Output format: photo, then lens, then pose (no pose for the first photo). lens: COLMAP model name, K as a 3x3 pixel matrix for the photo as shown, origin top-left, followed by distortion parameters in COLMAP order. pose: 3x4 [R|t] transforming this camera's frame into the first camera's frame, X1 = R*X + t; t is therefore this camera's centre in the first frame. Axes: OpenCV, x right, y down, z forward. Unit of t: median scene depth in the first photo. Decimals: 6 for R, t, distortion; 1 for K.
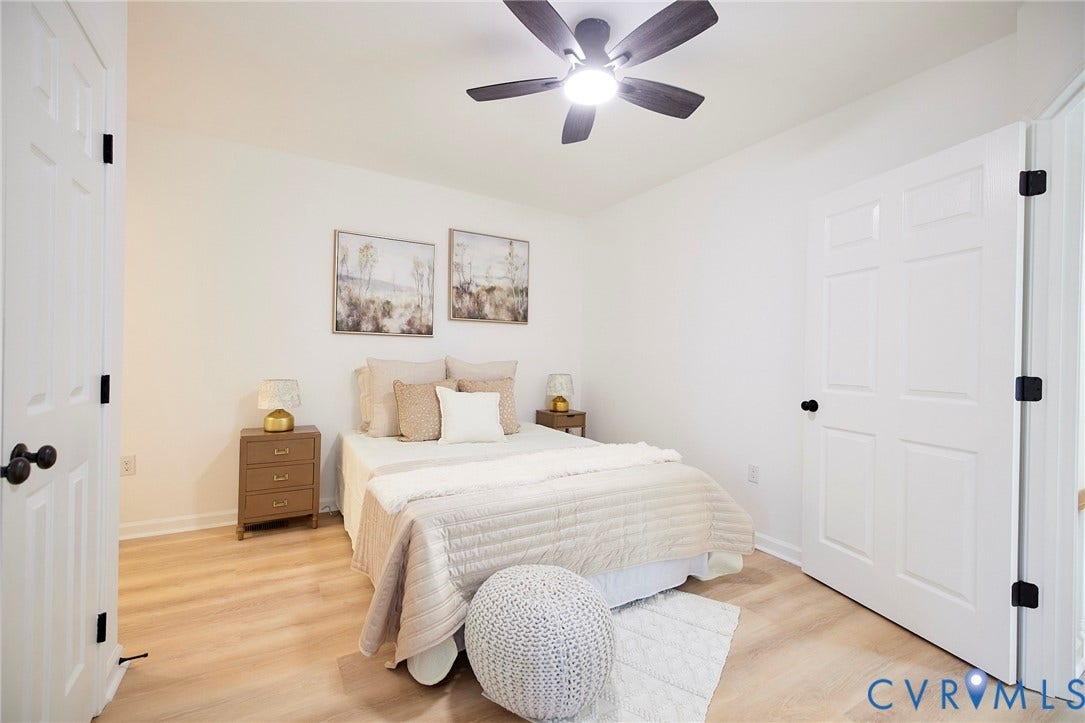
lens RADIAL K [[466.7, 0, 536.9], [0, 466.7, 359.5], [0, 0, 1]] dist [0.005676, -0.001178]
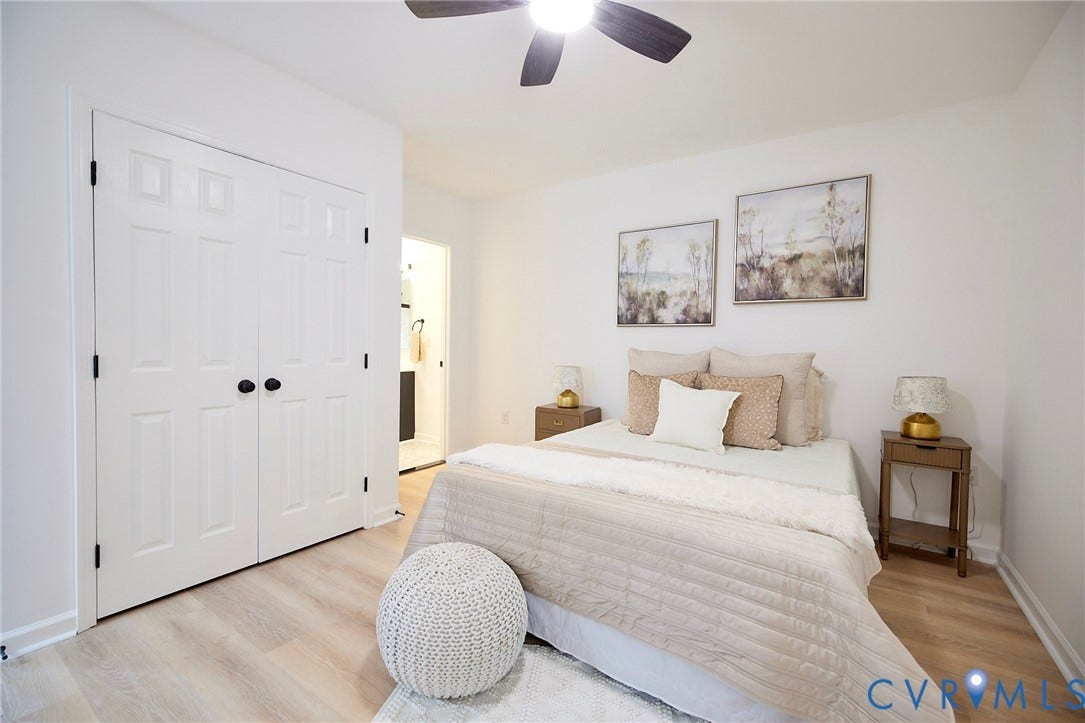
lens RADIAL K [[466.7, 0, 536.8], [0, 466.7, 360.2], [0, 0, 1]] dist [0.005676, -0.001178]
pose [[0.425303, 0.017117, -0.904889, 0.445386], [-0.015233, 0.999815, 0.011753, 0.012182], [0.904923, 0.008785, 0.425485, 0.331930]]
